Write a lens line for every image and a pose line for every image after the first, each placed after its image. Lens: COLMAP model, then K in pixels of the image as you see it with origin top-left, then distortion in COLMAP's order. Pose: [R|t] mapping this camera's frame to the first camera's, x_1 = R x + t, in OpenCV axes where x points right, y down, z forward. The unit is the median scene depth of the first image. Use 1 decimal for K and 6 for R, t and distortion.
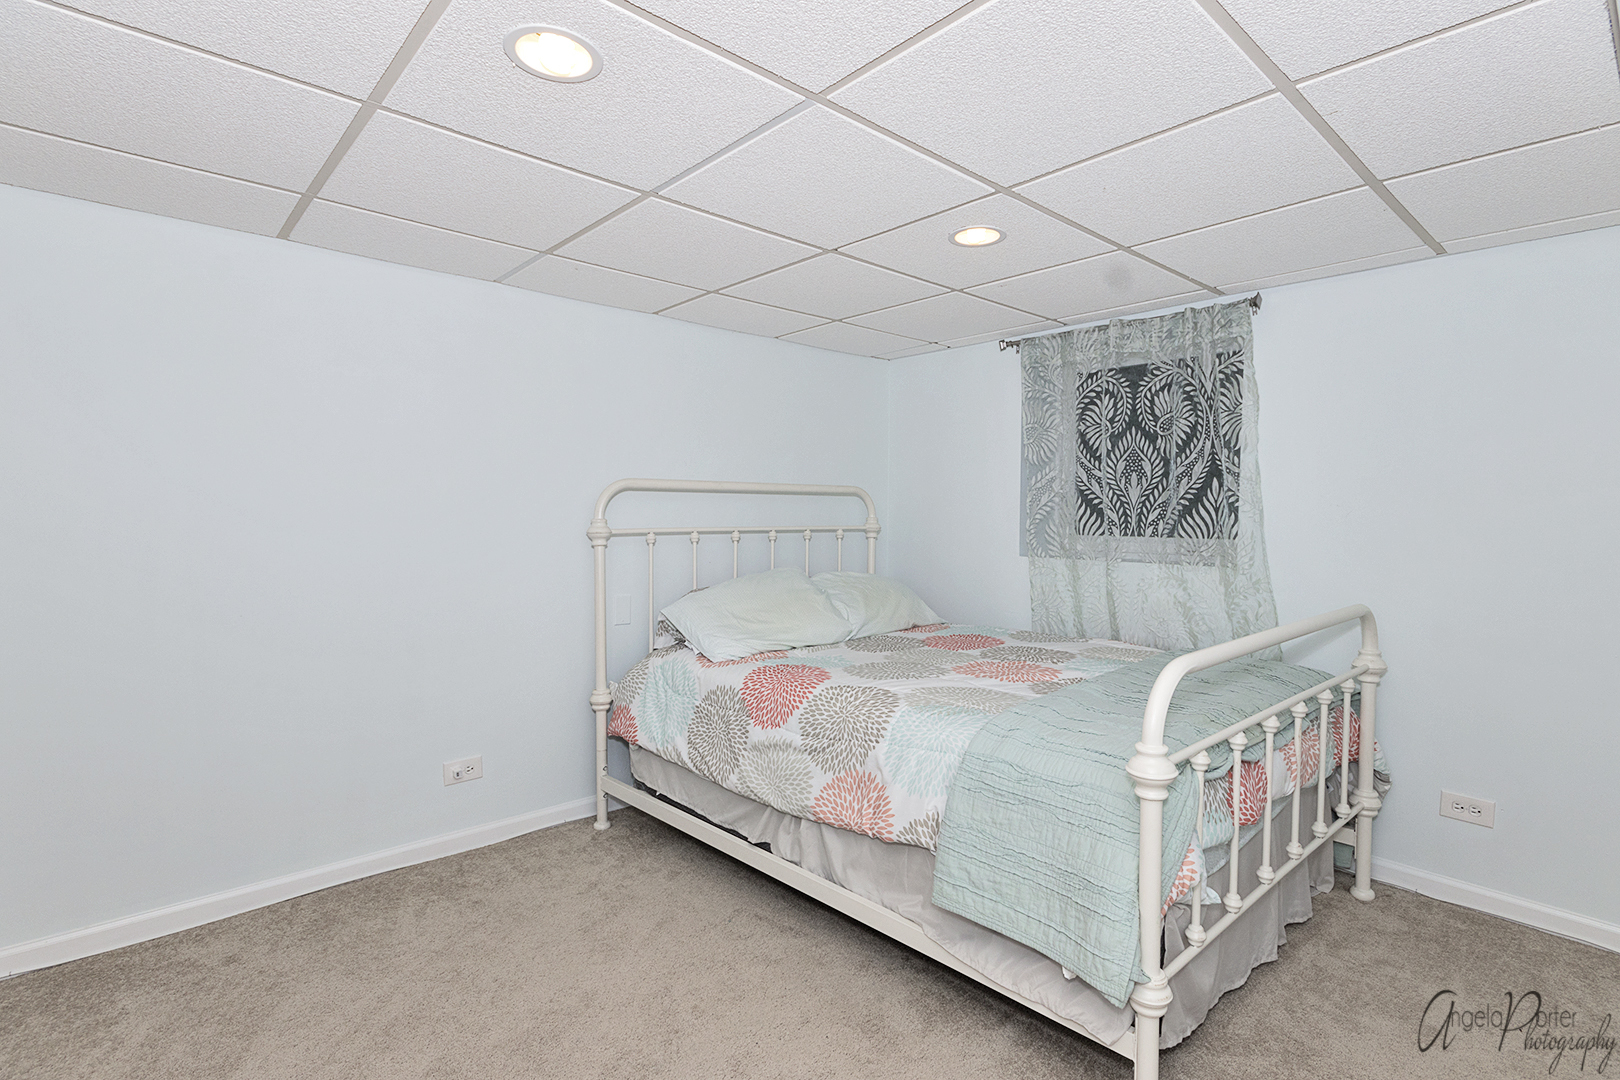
lens RADIAL K [[770.5, 0, 784.7], [0, 770.5, 506.7], [0, 0, 1]] dist [0.041896, 0.000024]
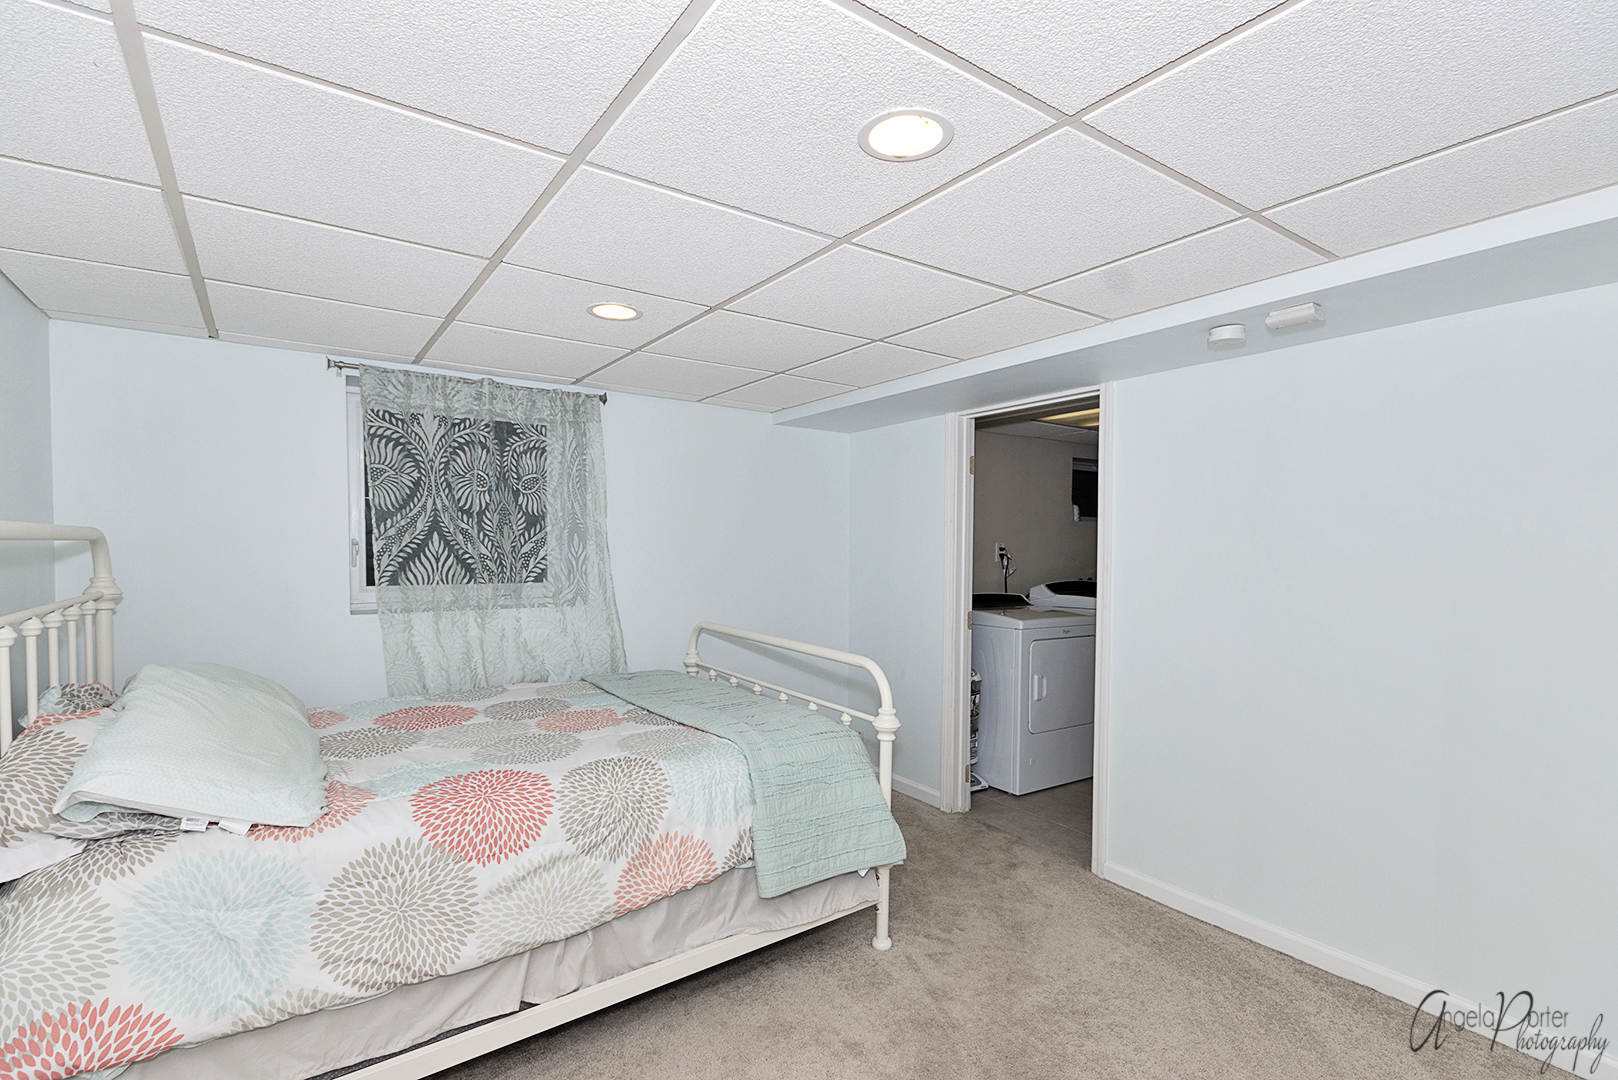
lens RADIAL K [[770.1, 0, 805.1], [0, 770.1, 547.5], [0, 0, 1]] dist [-0.000023, -0.000030]
pose [[0.110681, -0.001785, 0.993854, -0.565774], [-0.001286, 0.999997, 0.001940, -0.016519], [-0.993855, -0.001493, 0.110679, 0.475144]]
